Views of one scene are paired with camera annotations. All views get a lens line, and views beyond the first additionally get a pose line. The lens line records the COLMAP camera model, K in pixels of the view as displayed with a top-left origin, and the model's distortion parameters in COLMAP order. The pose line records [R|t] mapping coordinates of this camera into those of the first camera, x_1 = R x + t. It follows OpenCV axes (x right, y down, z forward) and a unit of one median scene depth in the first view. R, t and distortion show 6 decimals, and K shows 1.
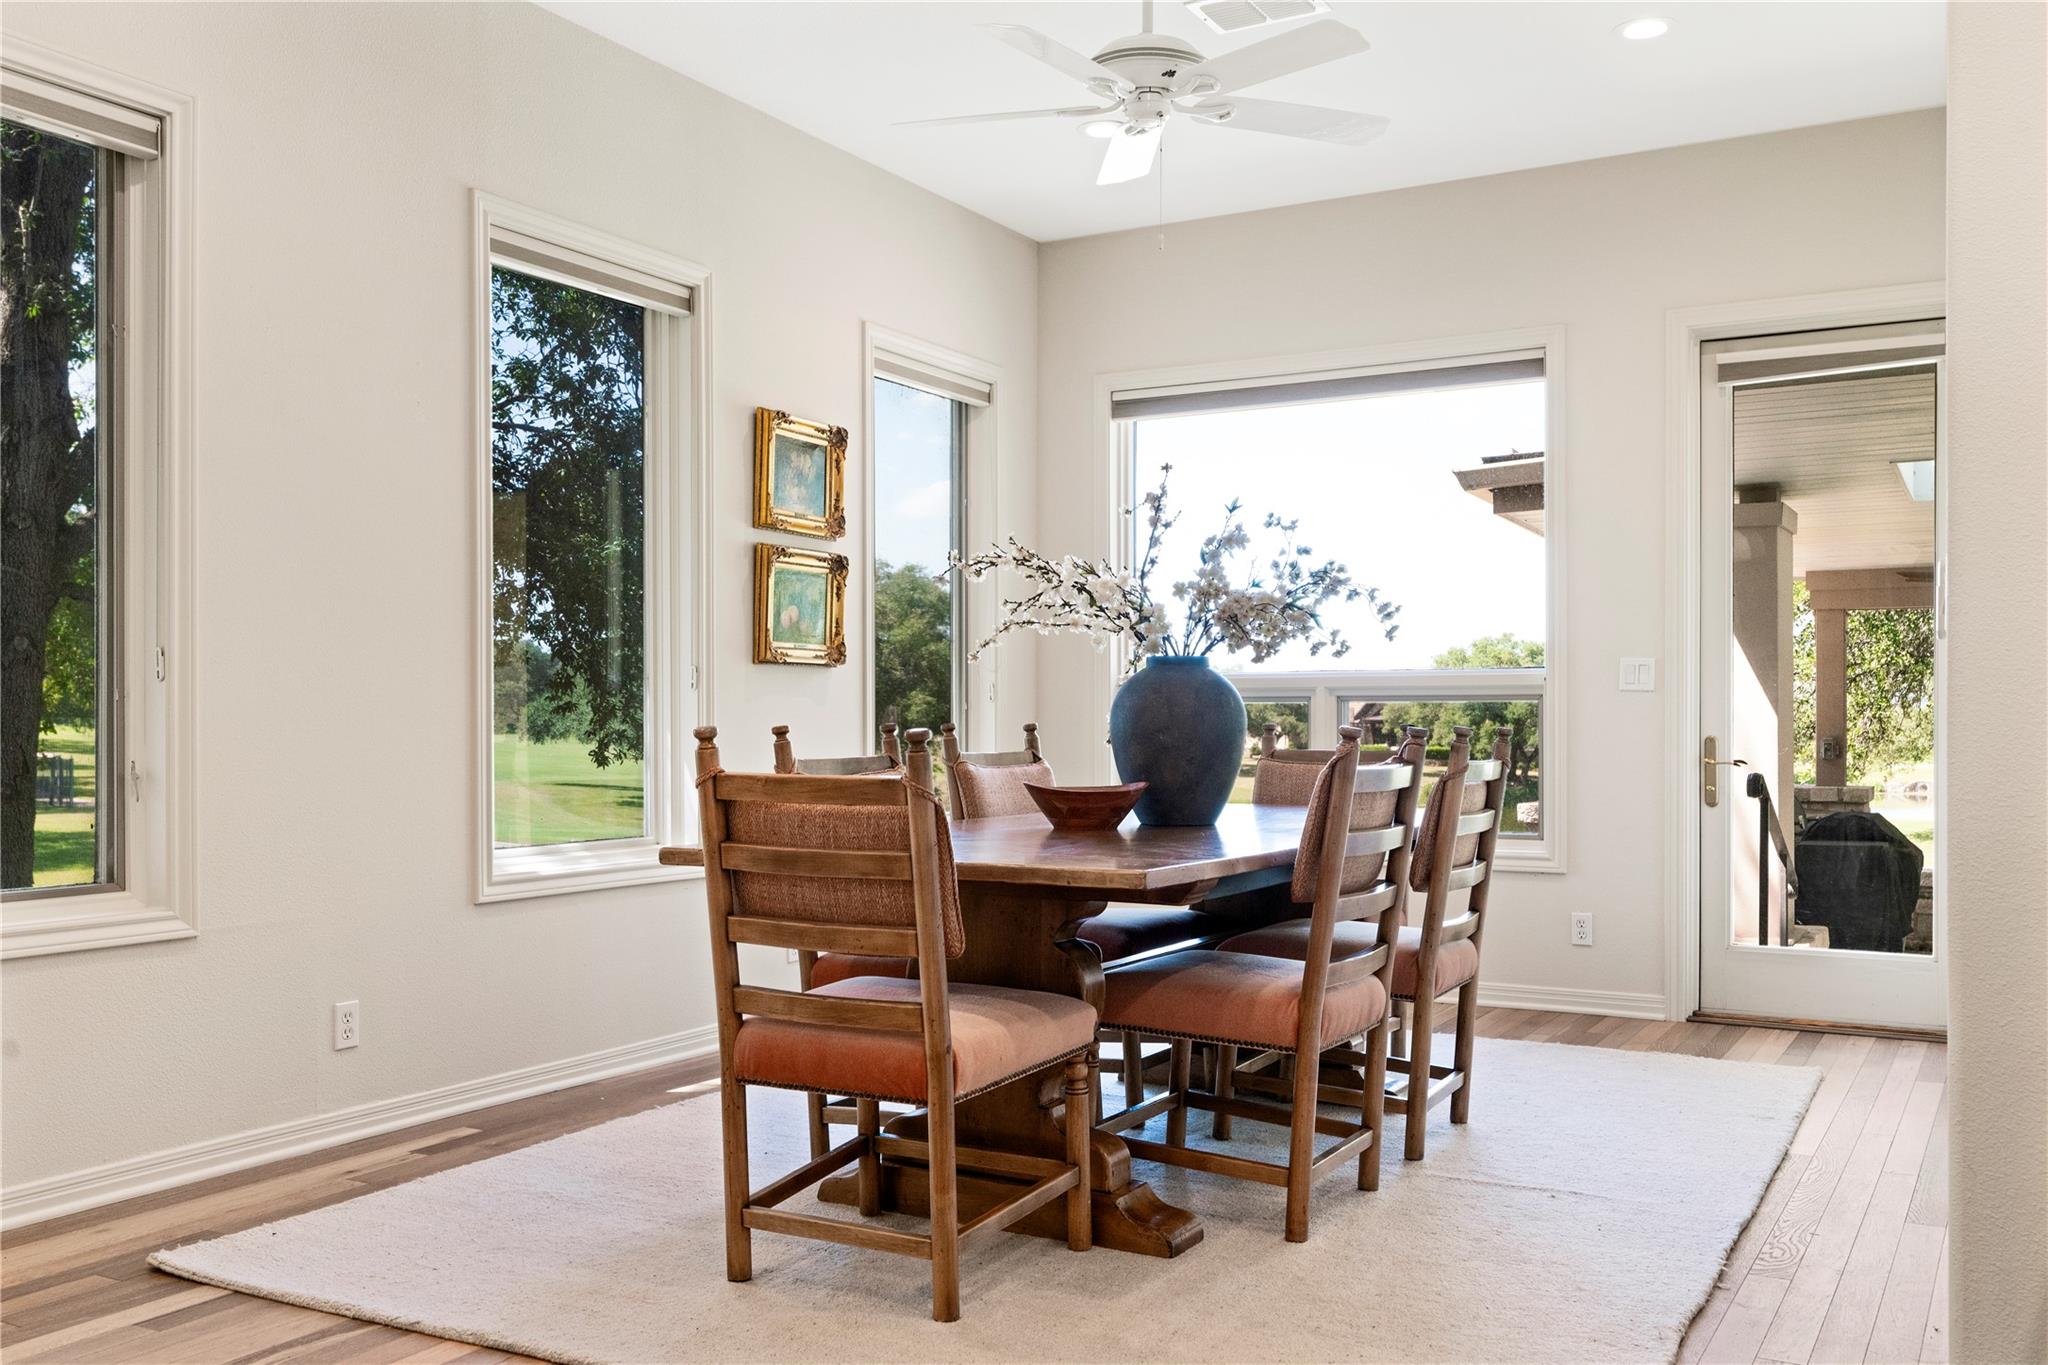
lens RADIAL K [[1837.6, 0, 1022.7], [0, 1837.6, 692.8], [0, 0, 1]] dist [0.001896, 0.000506]
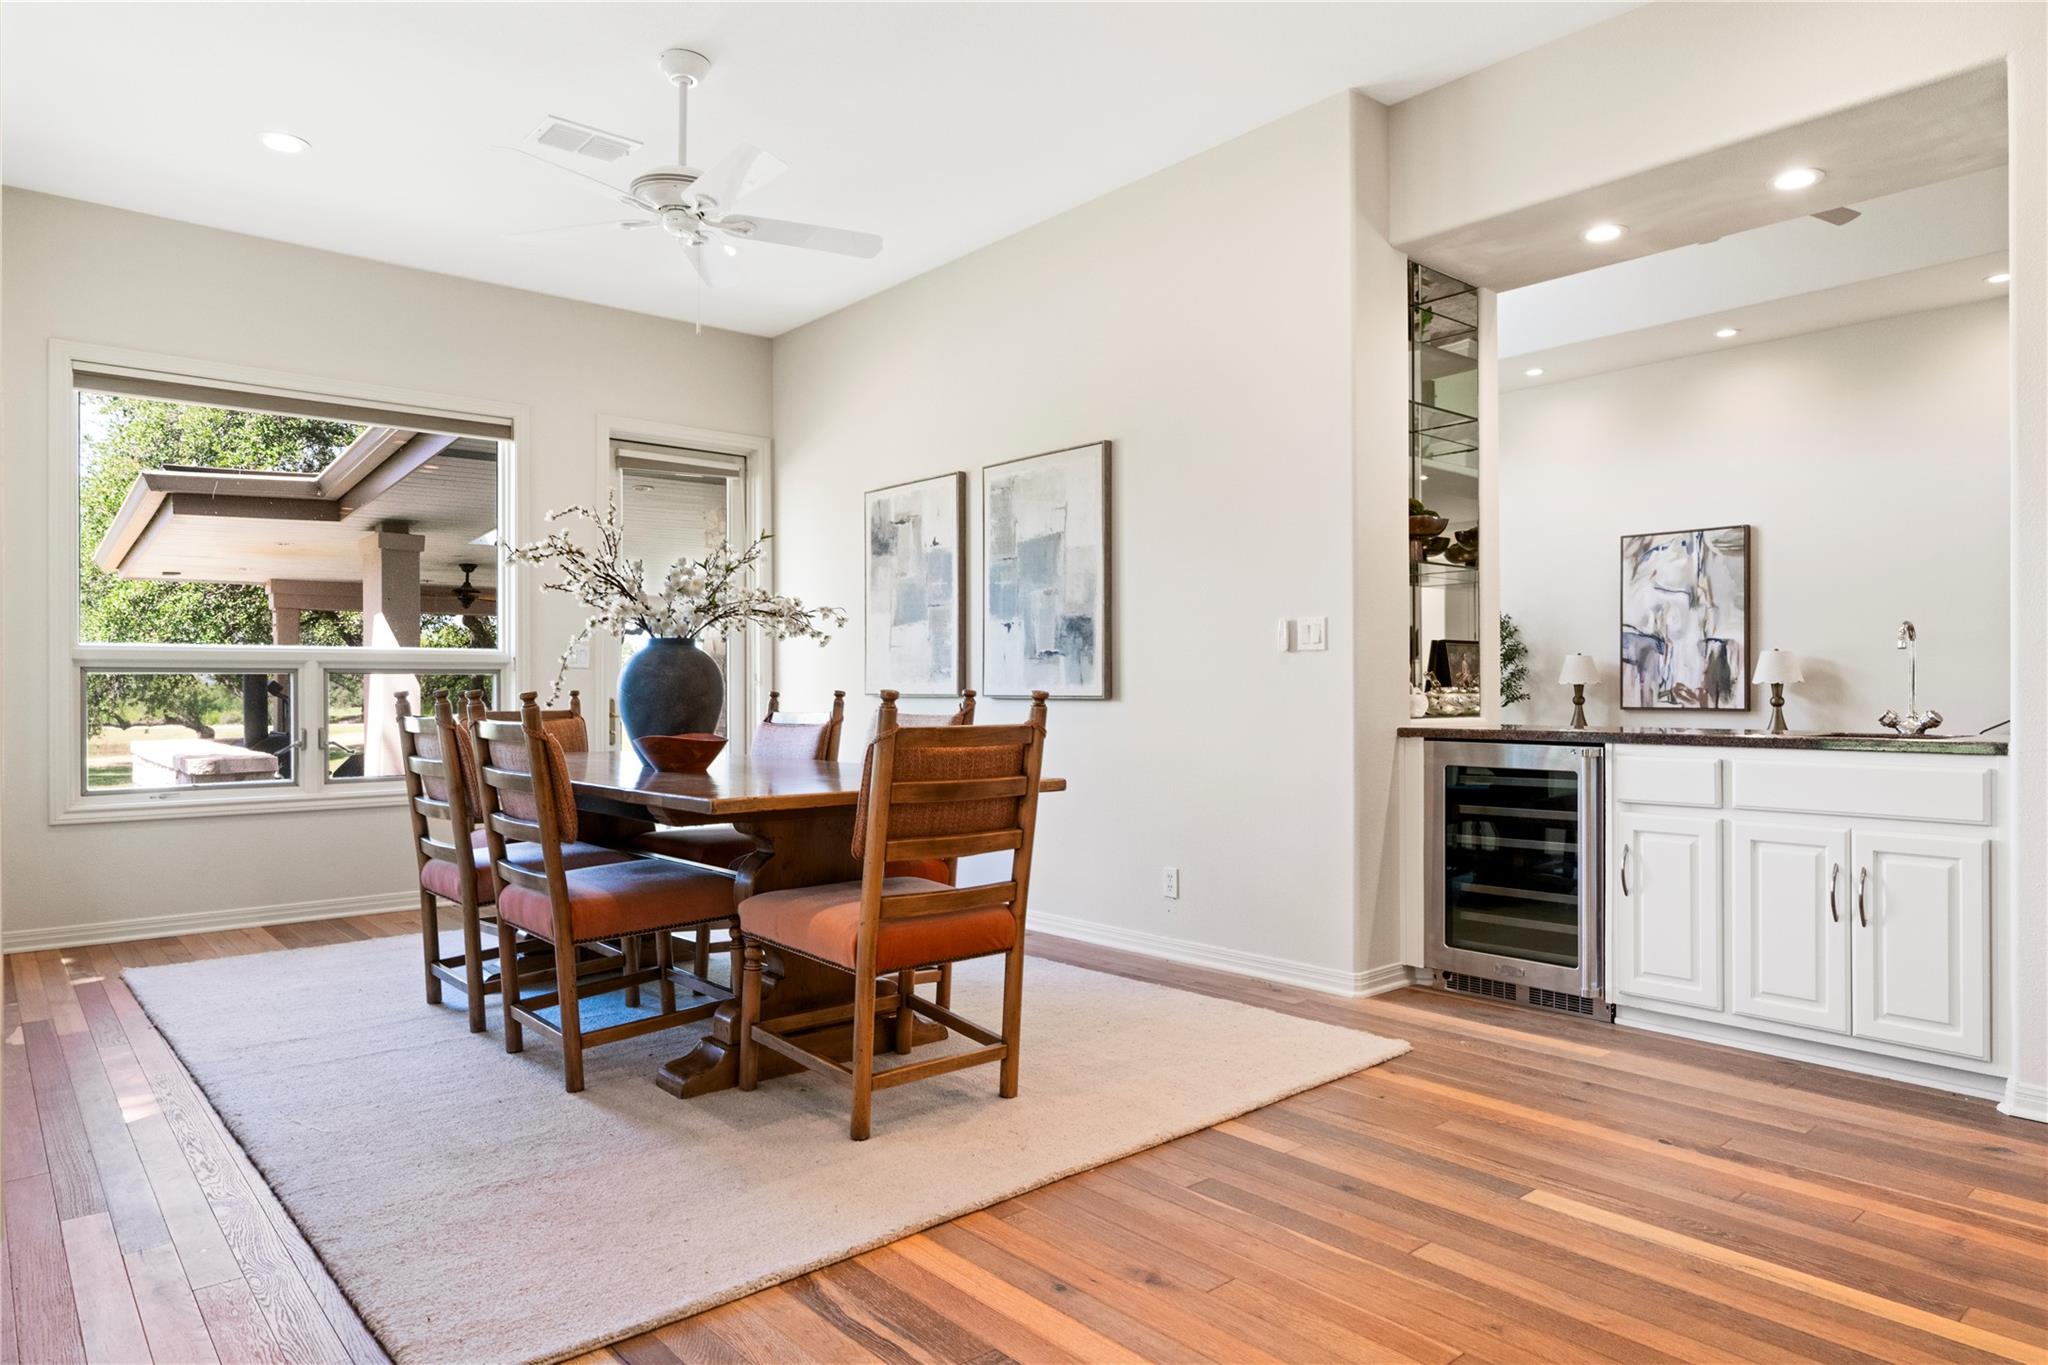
lens RADIAL K [[1242.7, 0, 1023.7], [0, 1242.7, 683.0], [0, 0, 1]] dist [-0.002325, 0.000015]
pose [[0.334382, 0.002010, 0.942436, -0.902909], [-0.010607, 0.999942, 0.001630, 0.011525], [-0.942378, -0.010541, 0.334384, 0.620220]]
